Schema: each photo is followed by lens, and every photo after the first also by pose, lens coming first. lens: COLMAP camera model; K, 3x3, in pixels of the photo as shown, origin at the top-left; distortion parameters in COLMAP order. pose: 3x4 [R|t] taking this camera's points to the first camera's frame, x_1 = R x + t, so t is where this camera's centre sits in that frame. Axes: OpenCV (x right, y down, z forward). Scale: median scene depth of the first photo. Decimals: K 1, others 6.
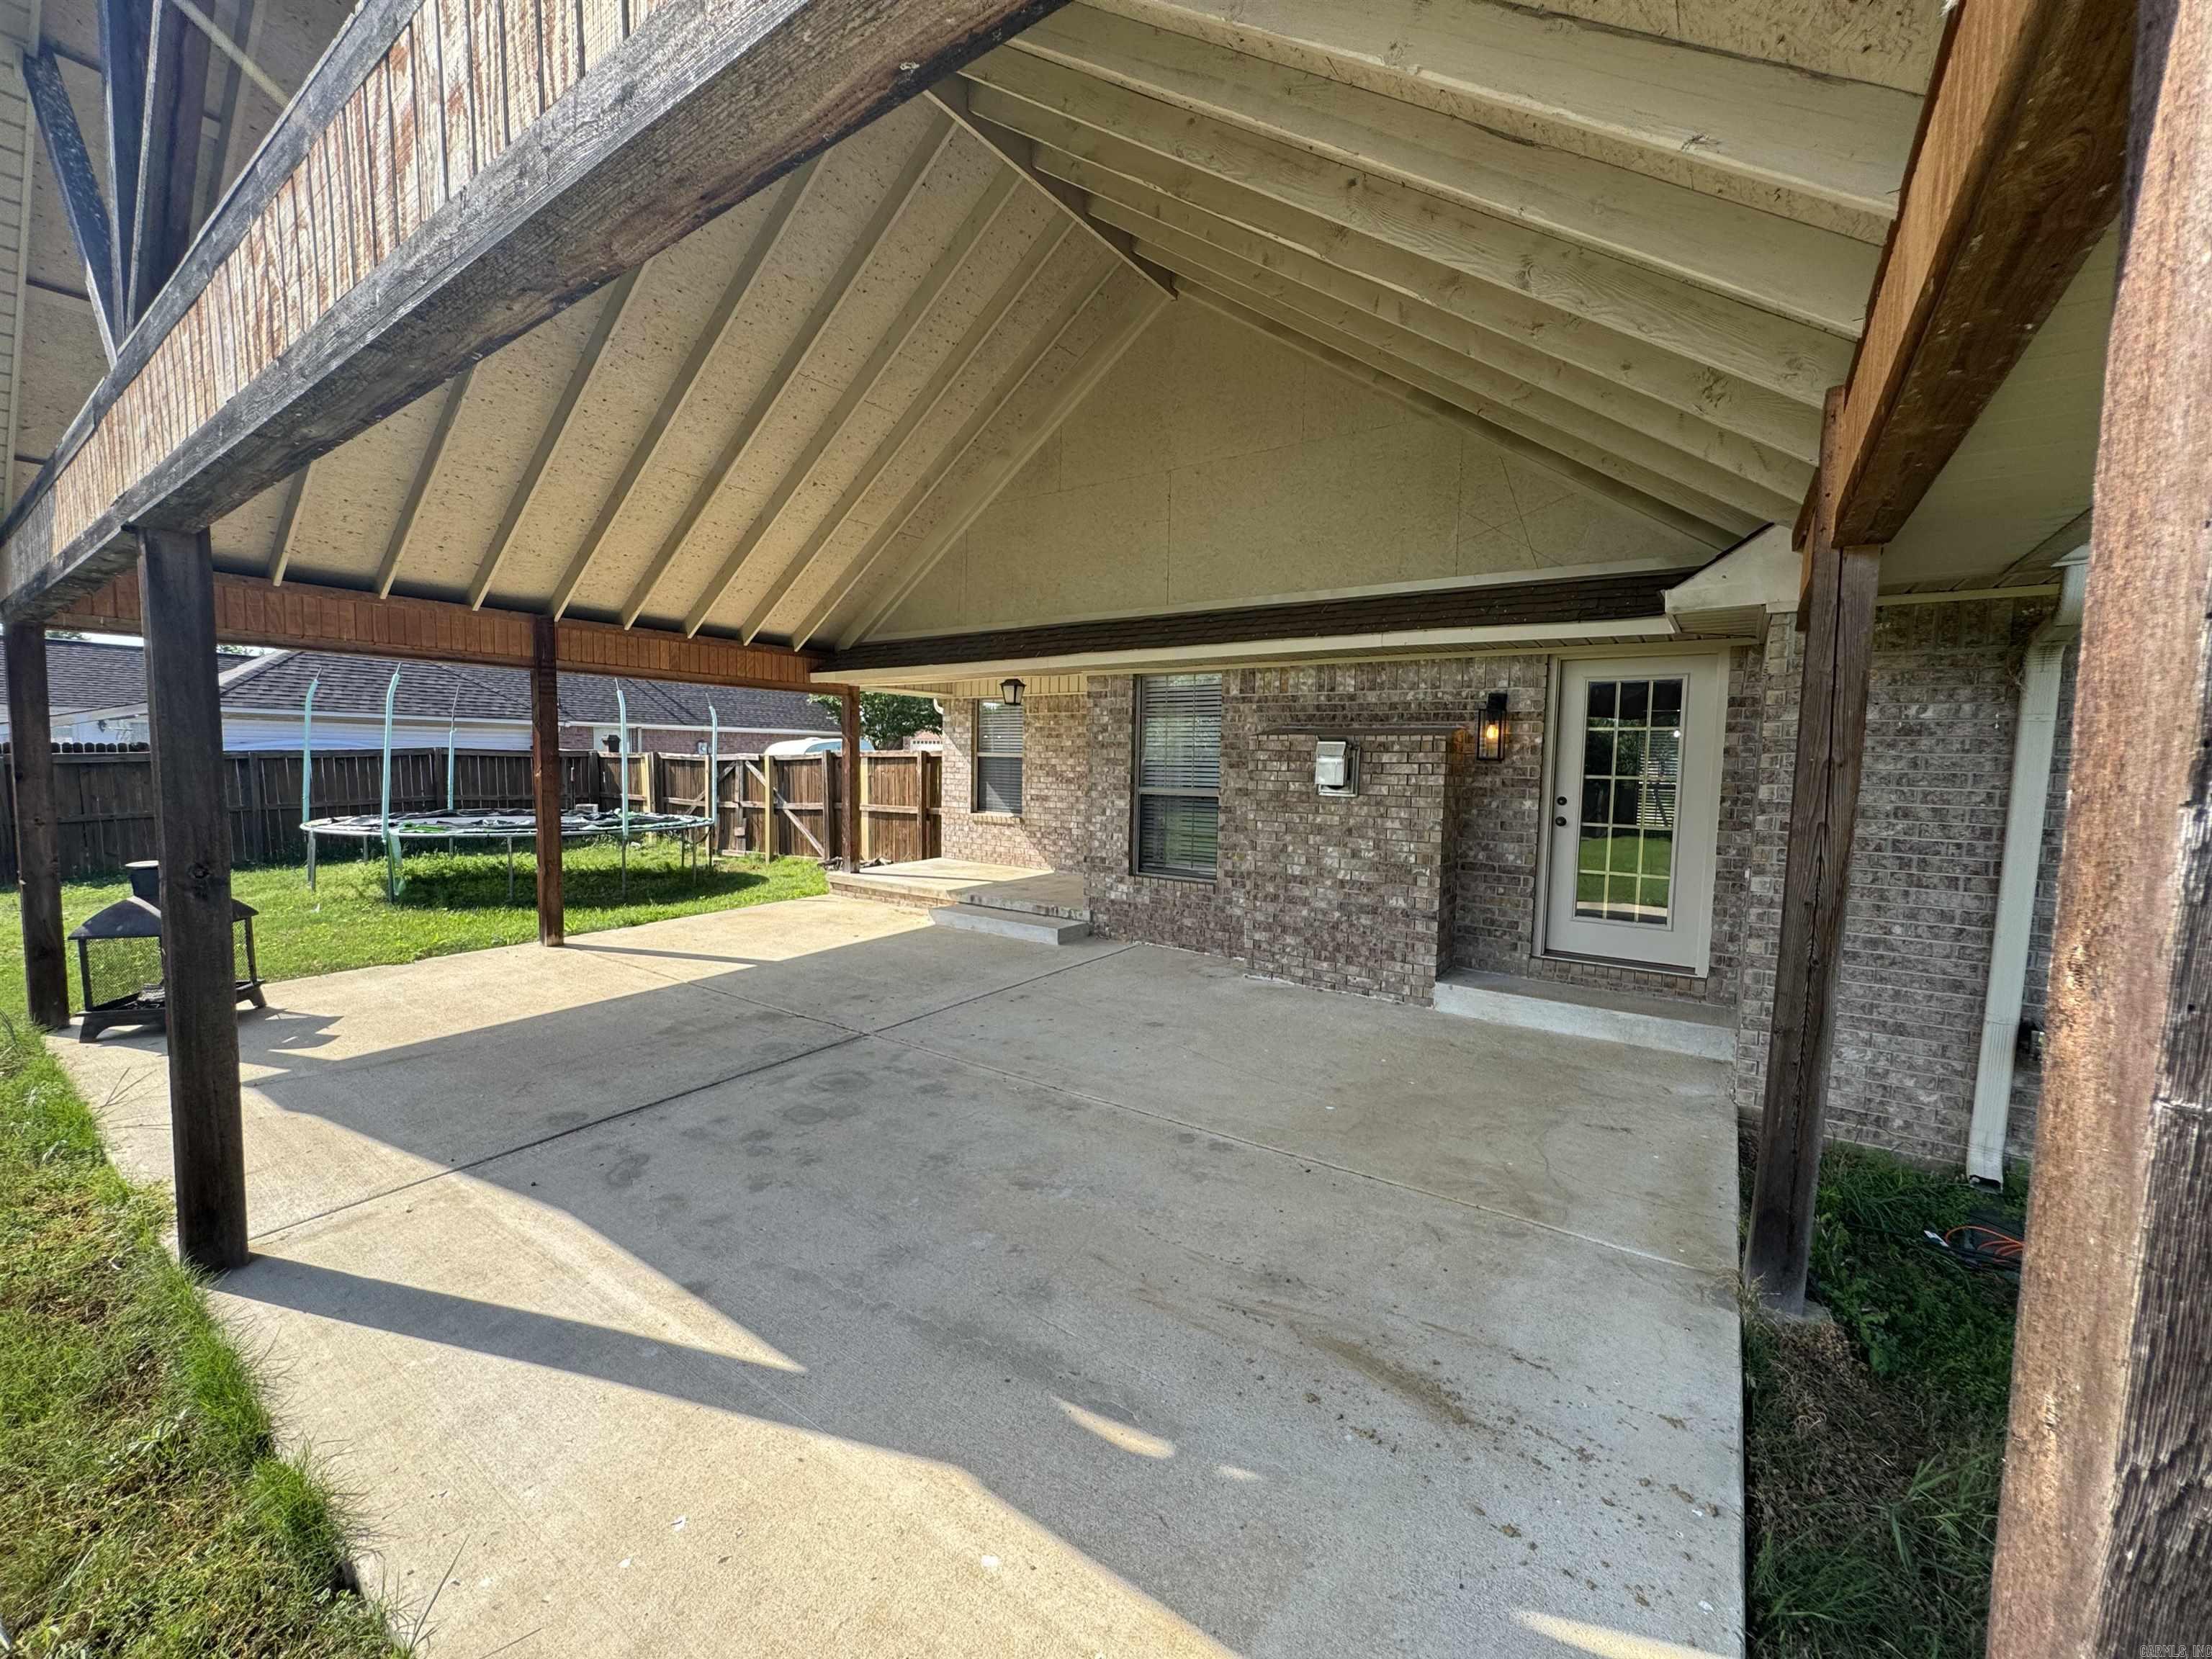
lens RADIAL K [[884.7, 0, 1107.3], [0, 884.7, 826.0], [0, 0, 1]] dist [-0.002138, -0.000101]
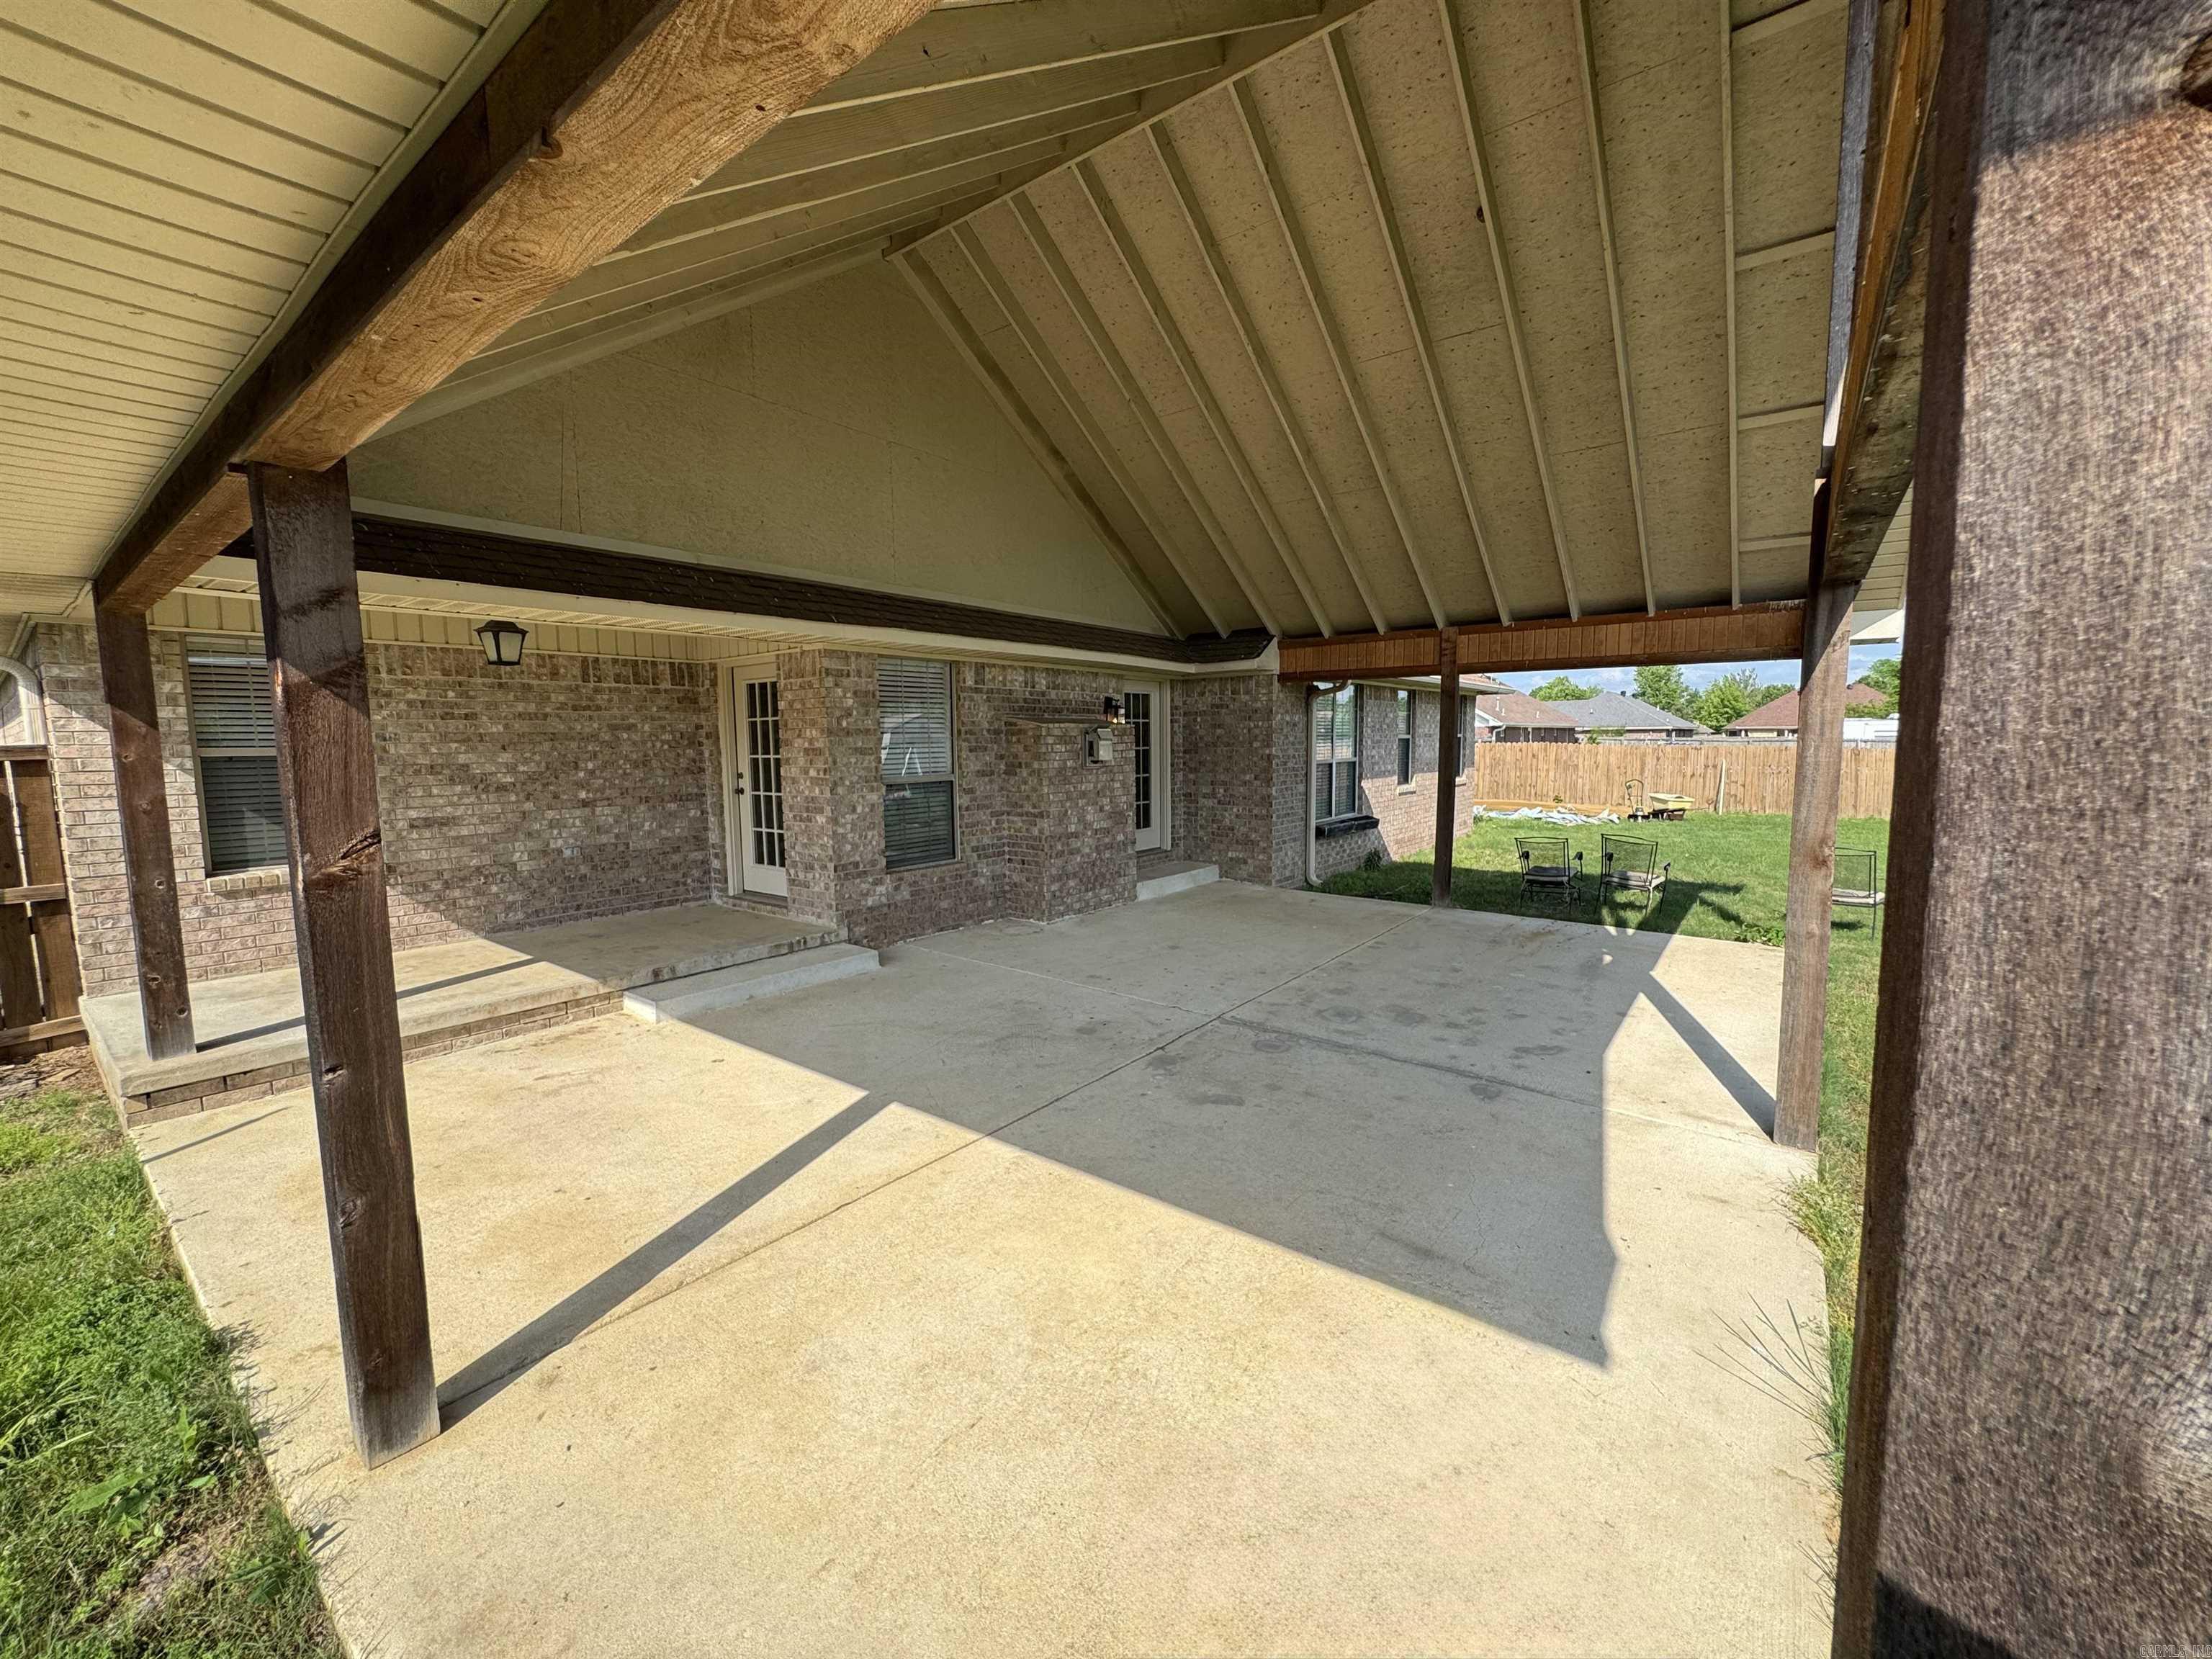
lens RADIAL K [[884.7, 0, 1107.3], [0, 884.7, 826.0], [0, 0, 1]] dist [-0.002138, -0.000101]
pose [[0.037772, -0.117320, 0.992376, -0.953342], [0.086580, 0.989734, 0.113712, -0.085681], [-0.995529, 0.081625, 0.047542, 0.793876]]
